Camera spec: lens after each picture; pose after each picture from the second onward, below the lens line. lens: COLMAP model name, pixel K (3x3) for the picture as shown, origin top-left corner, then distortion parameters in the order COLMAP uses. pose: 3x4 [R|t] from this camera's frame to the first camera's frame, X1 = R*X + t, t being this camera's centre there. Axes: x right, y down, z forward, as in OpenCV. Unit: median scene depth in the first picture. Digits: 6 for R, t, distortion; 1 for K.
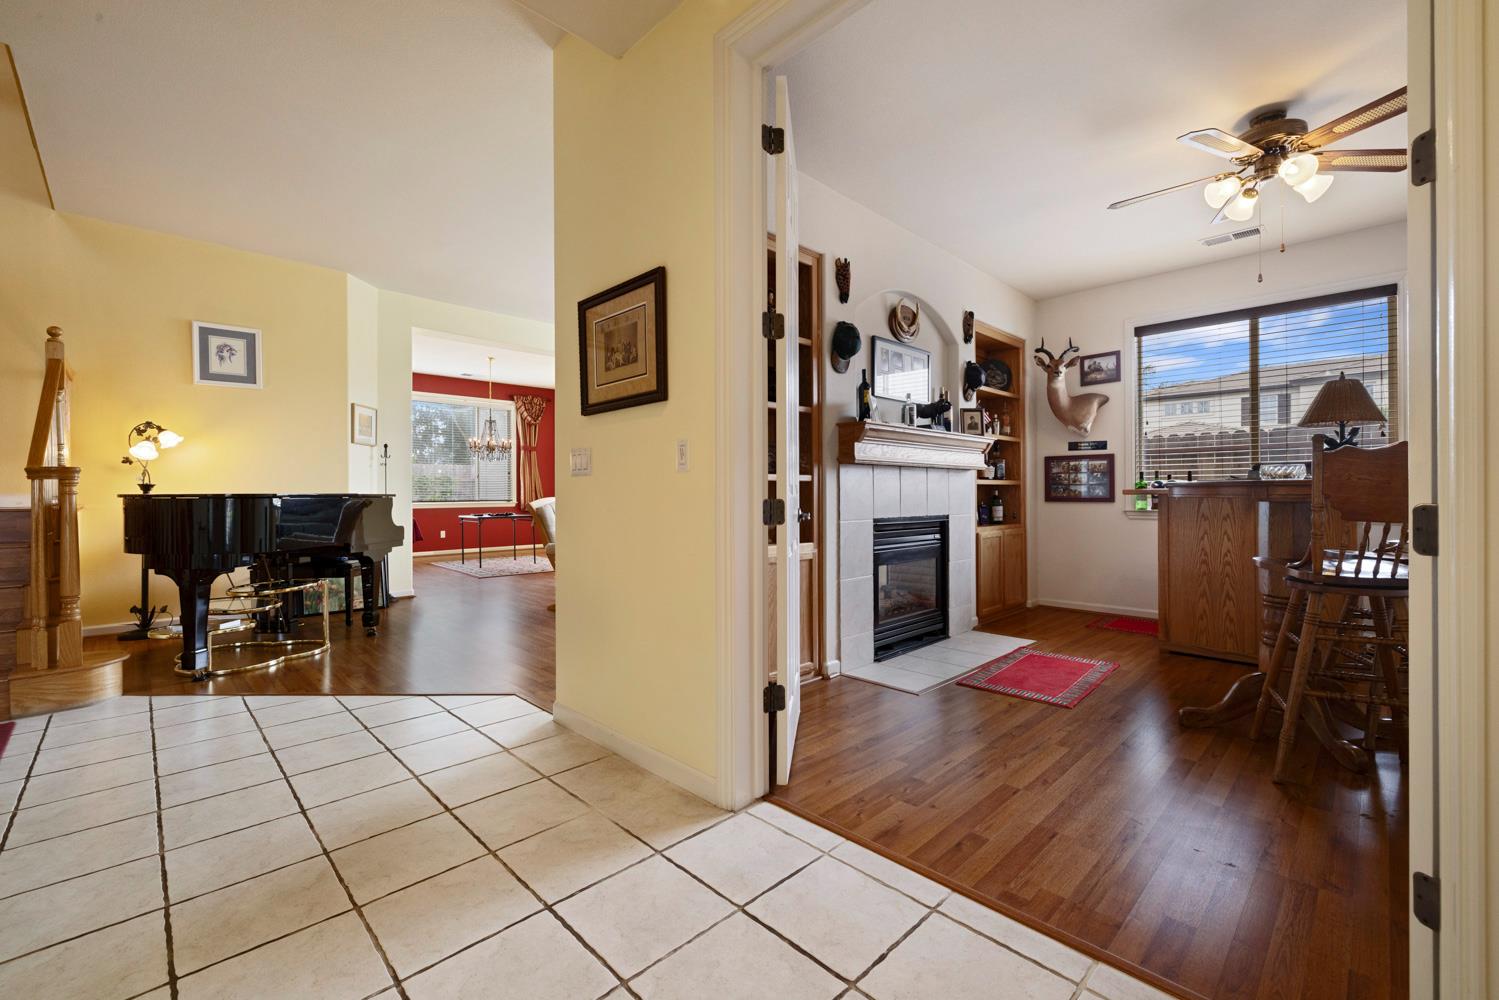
lens RADIAL K [[626.9, 0, 744.6], [0, 626.9, 493.0], [0, 0, 1]] dist [-0.000315, 0.000141]
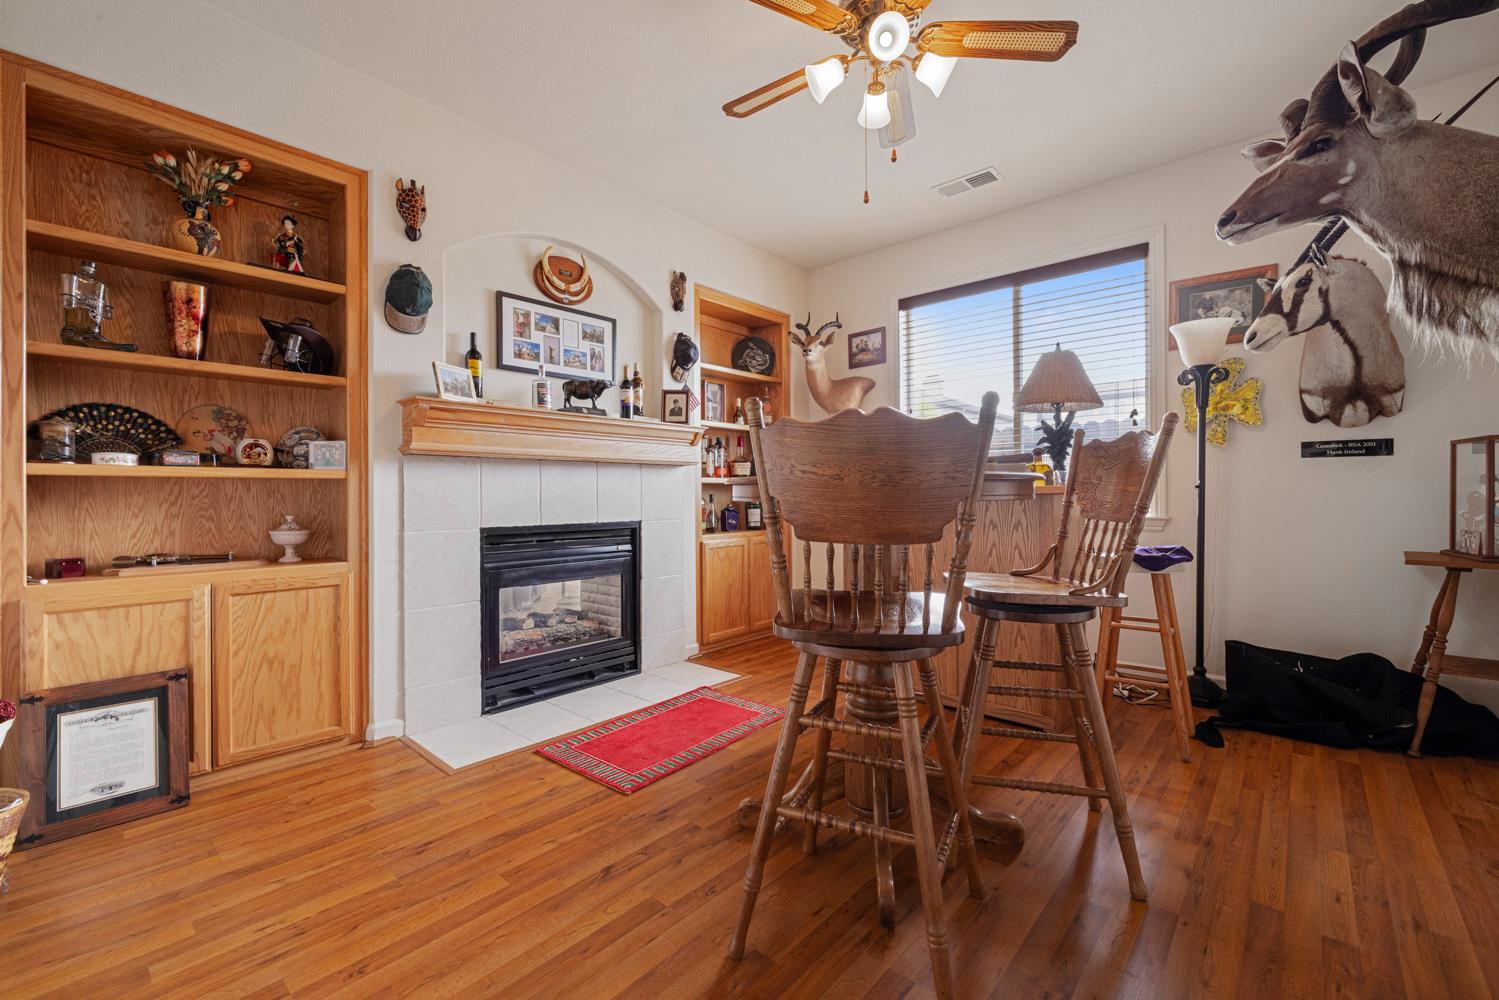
lens RADIAL K [[626.9, 0, 744.6], [0, 626.9, 493.0], [0, 0, 1]] dist [-0.000315, 0.000141]
pose [[0.997901, -0.002000, 0.064733, 0.405462], [0.001982, 0.999998, 0.000349, -0.001296], [-0.064734, -0.000220, 0.997903, 0.183476]]
